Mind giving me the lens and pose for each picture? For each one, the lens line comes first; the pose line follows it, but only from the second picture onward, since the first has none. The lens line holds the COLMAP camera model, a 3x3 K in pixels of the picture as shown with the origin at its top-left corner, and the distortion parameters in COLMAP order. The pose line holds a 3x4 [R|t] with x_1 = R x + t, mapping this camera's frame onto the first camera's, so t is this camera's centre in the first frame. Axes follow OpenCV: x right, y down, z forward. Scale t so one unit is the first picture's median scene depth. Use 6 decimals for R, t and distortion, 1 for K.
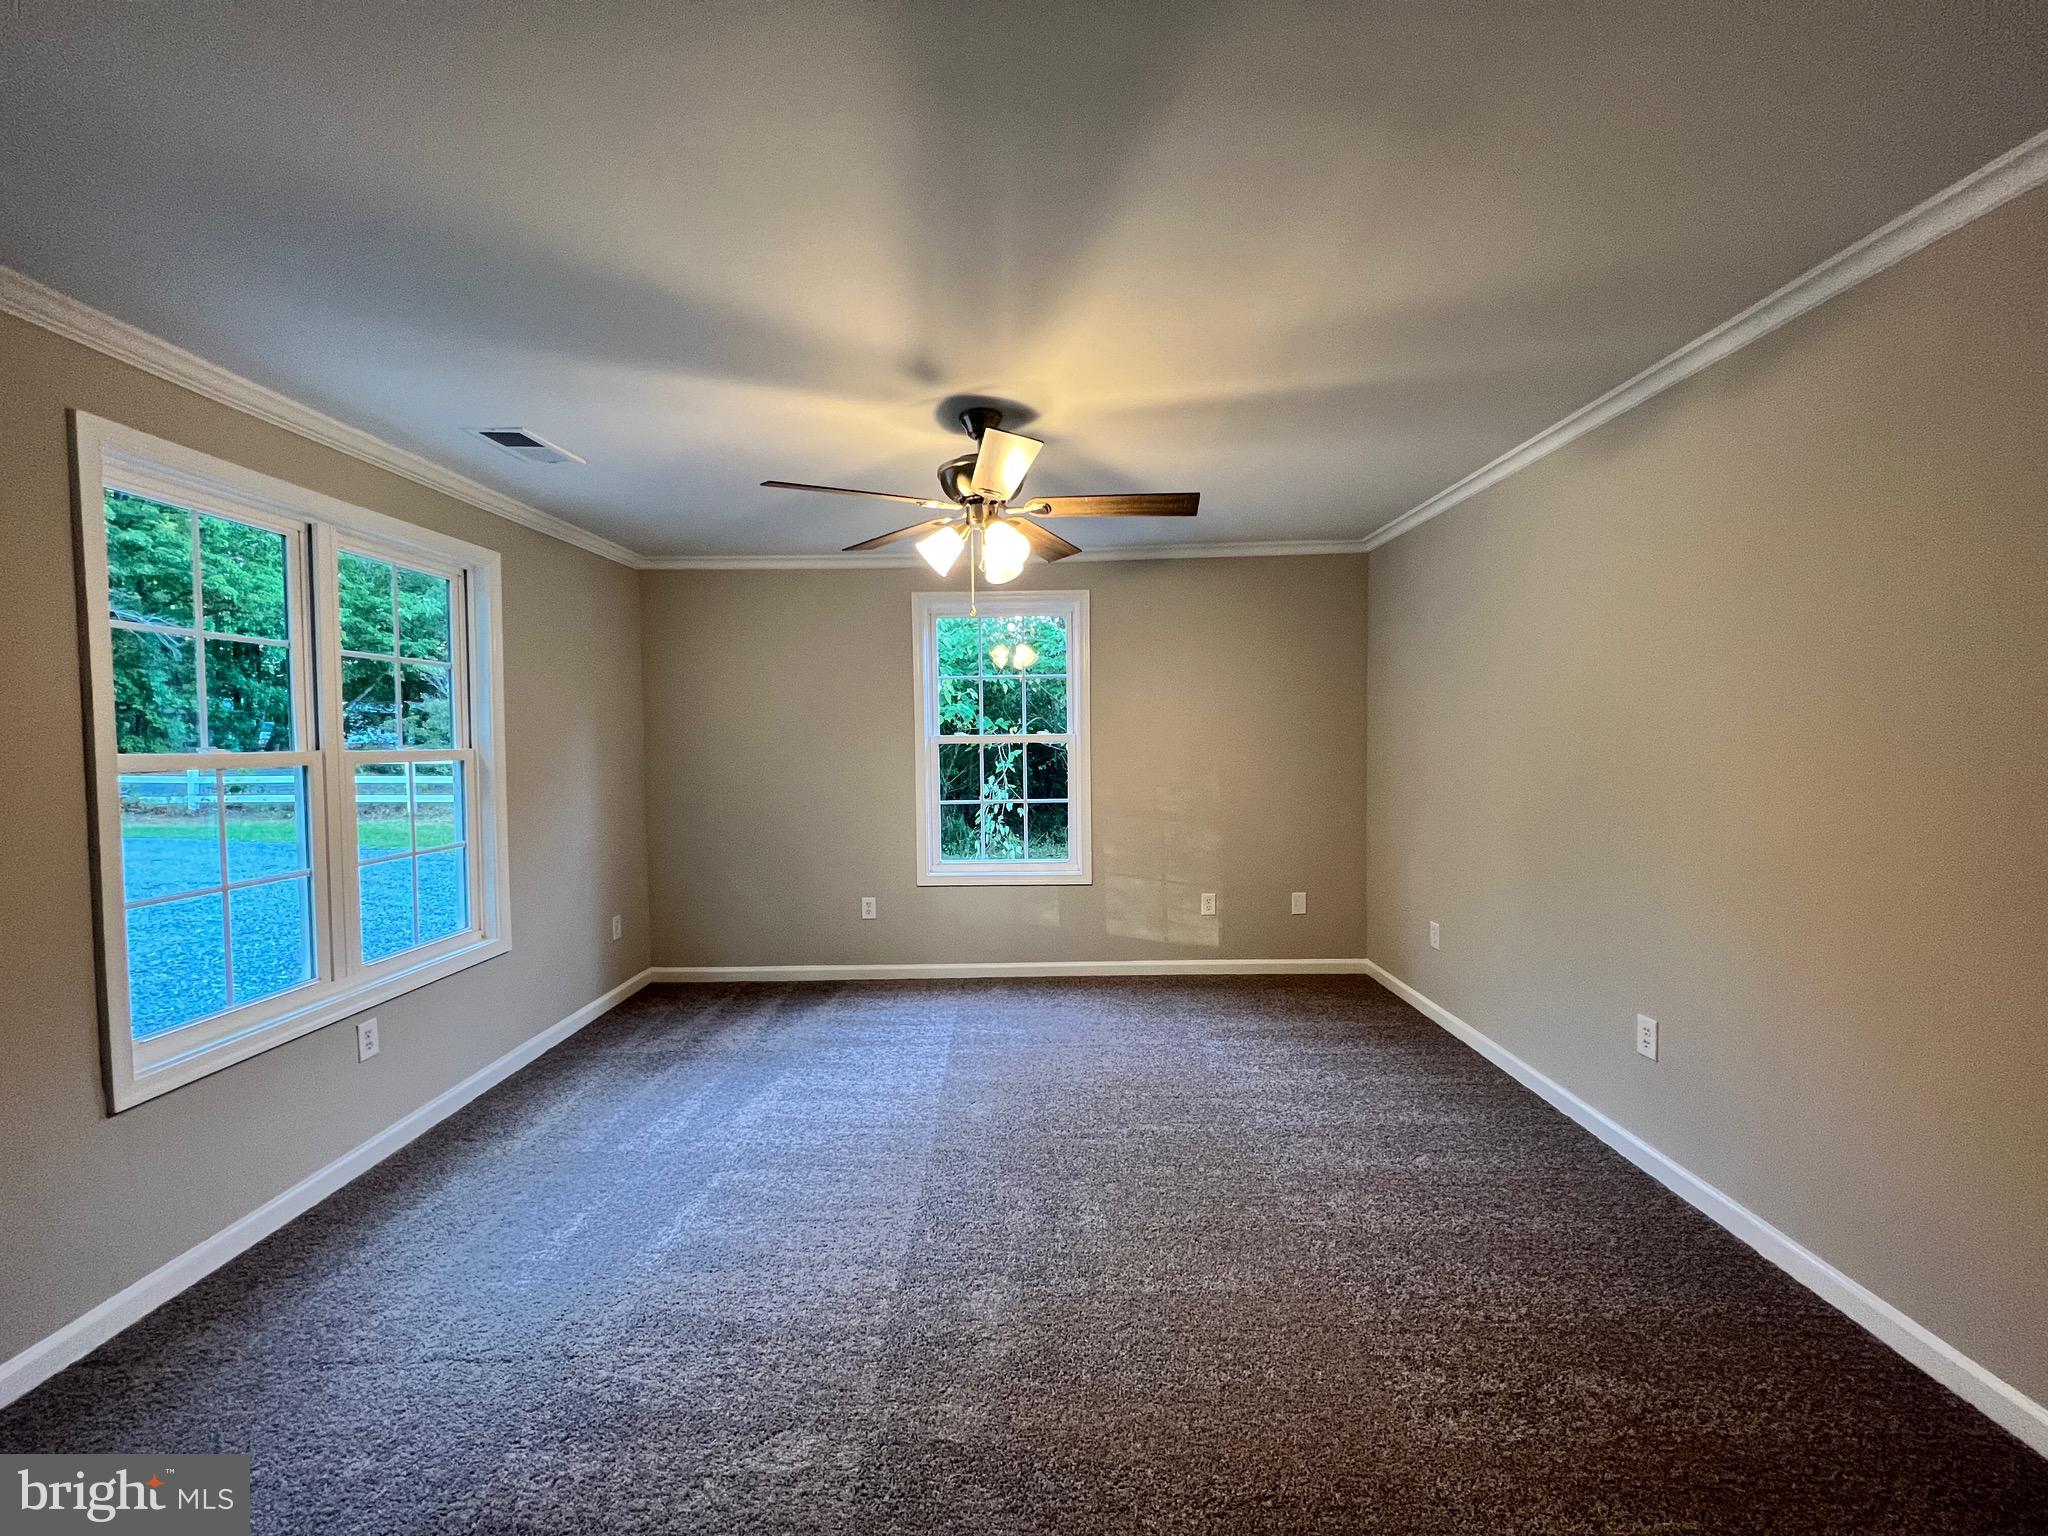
lens RADIAL K [[818.6, 0, 1014.1], [0, 818.6, 763.0], [0, 0, 1]] dist [-0.003182, 0.001955]
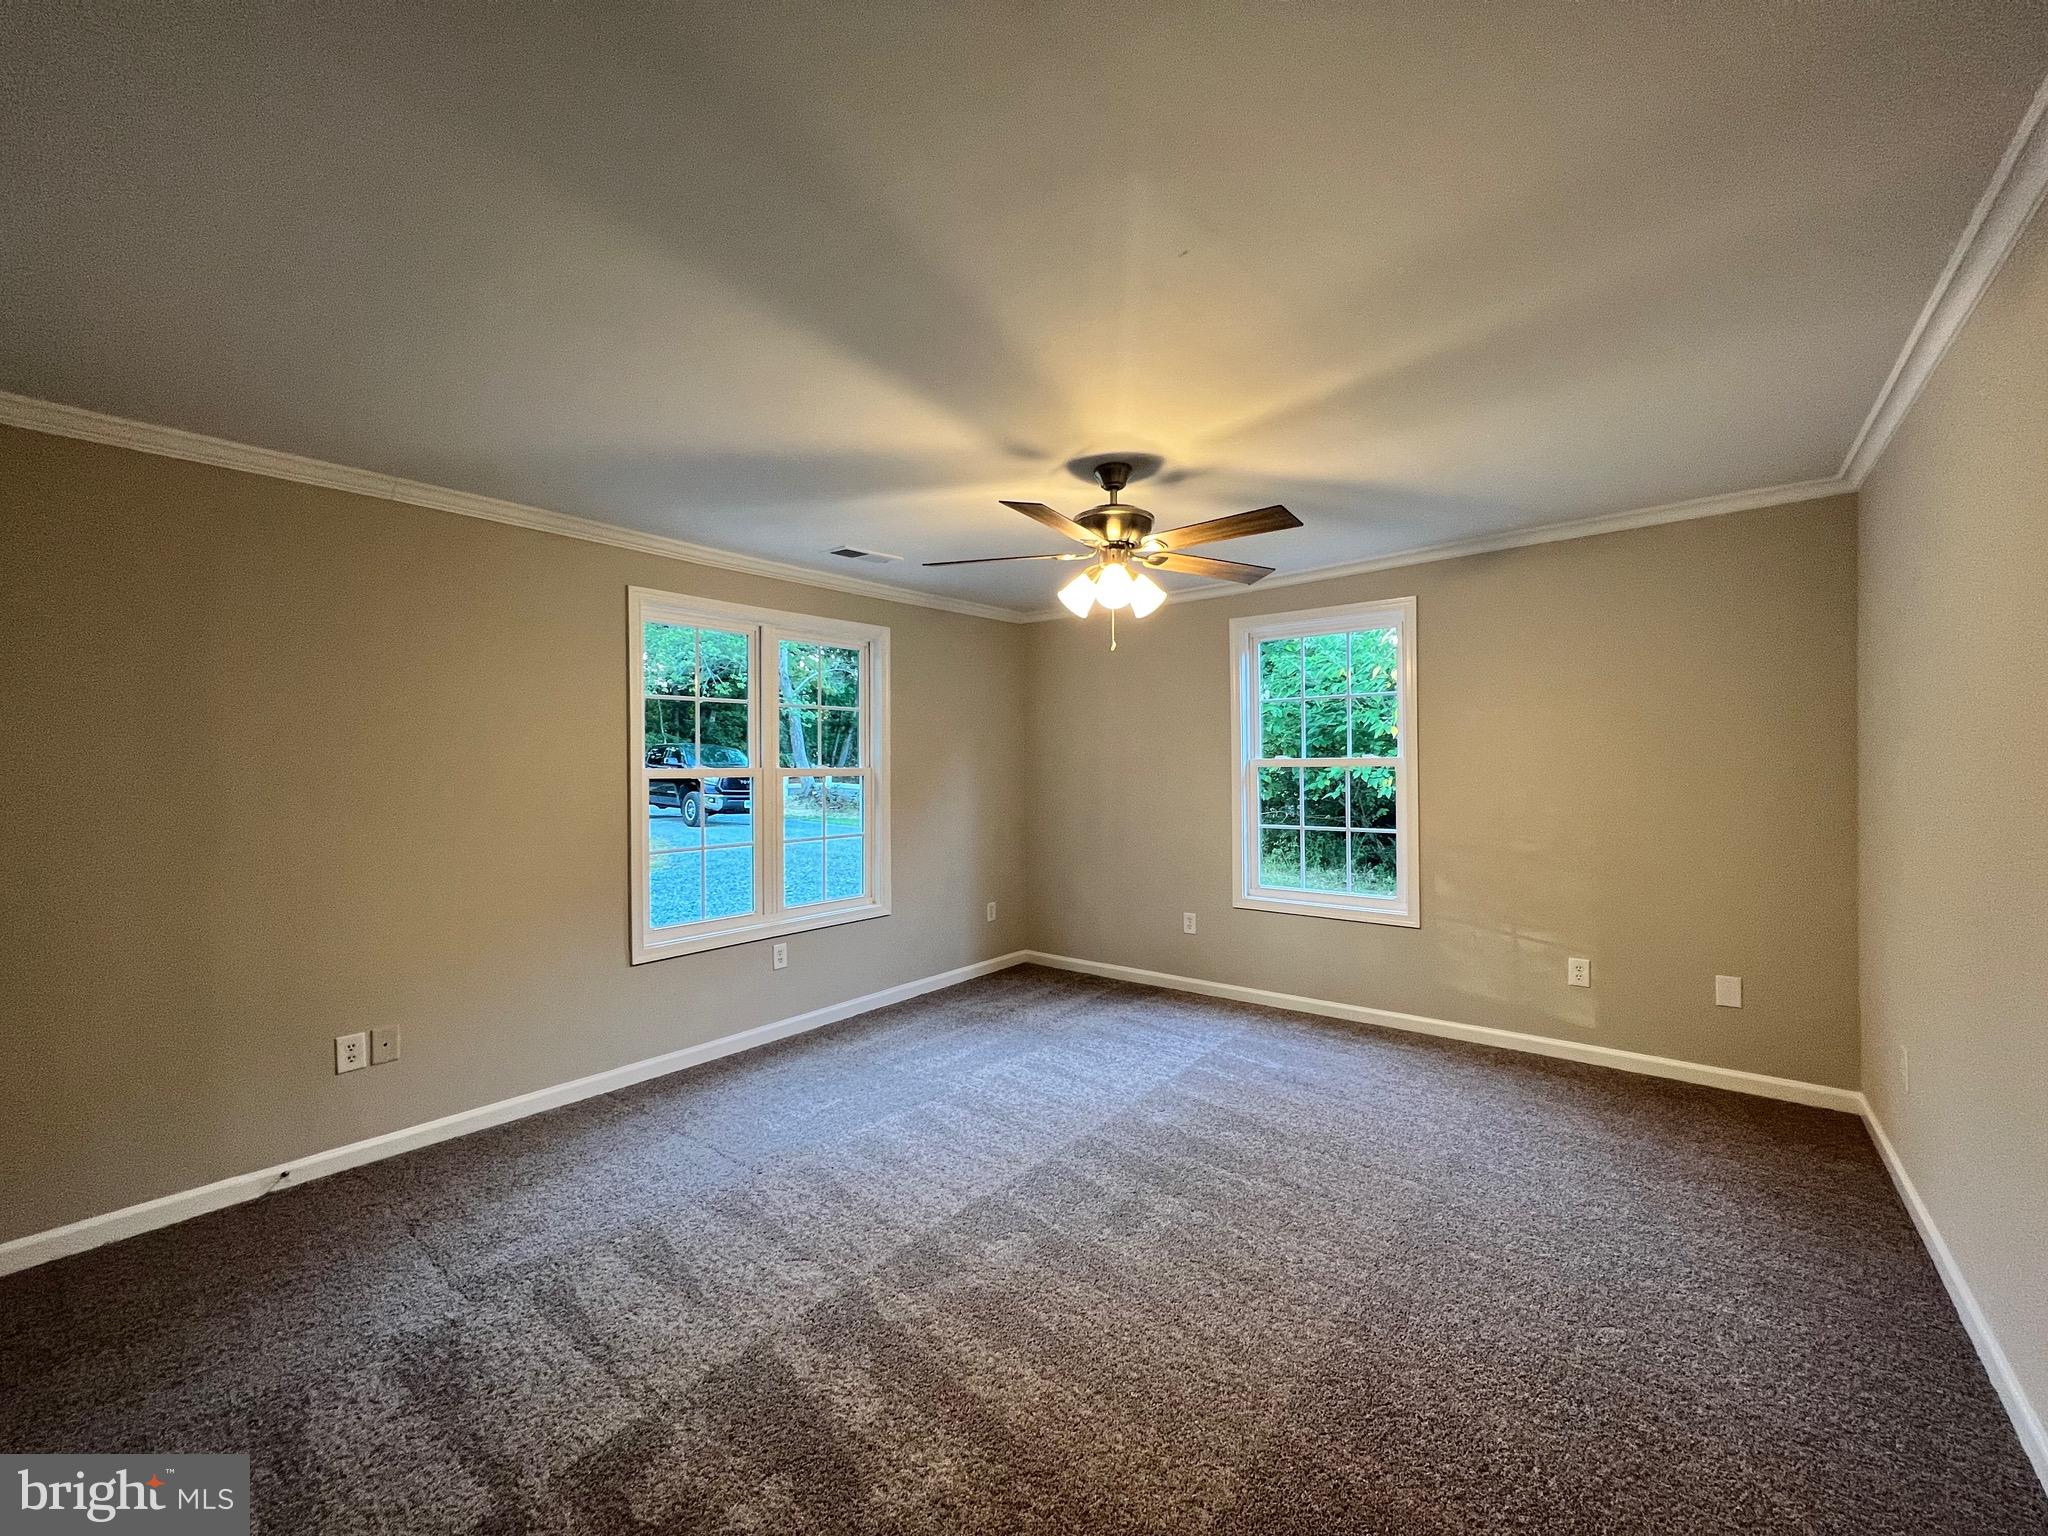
lens RADIAL K [[818.6, 0, 1021.3], [0, 818.6, 759.9], [0, 0, 1]] dist [-0.003182, 0.001955]
pose [[0.783543, 0.003317, -0.621329, 0.370659], [-0.022250, 0.999494, -0.022723, -0.003357], [0.620939, 0.031629, 0.783220, 0.048098]]
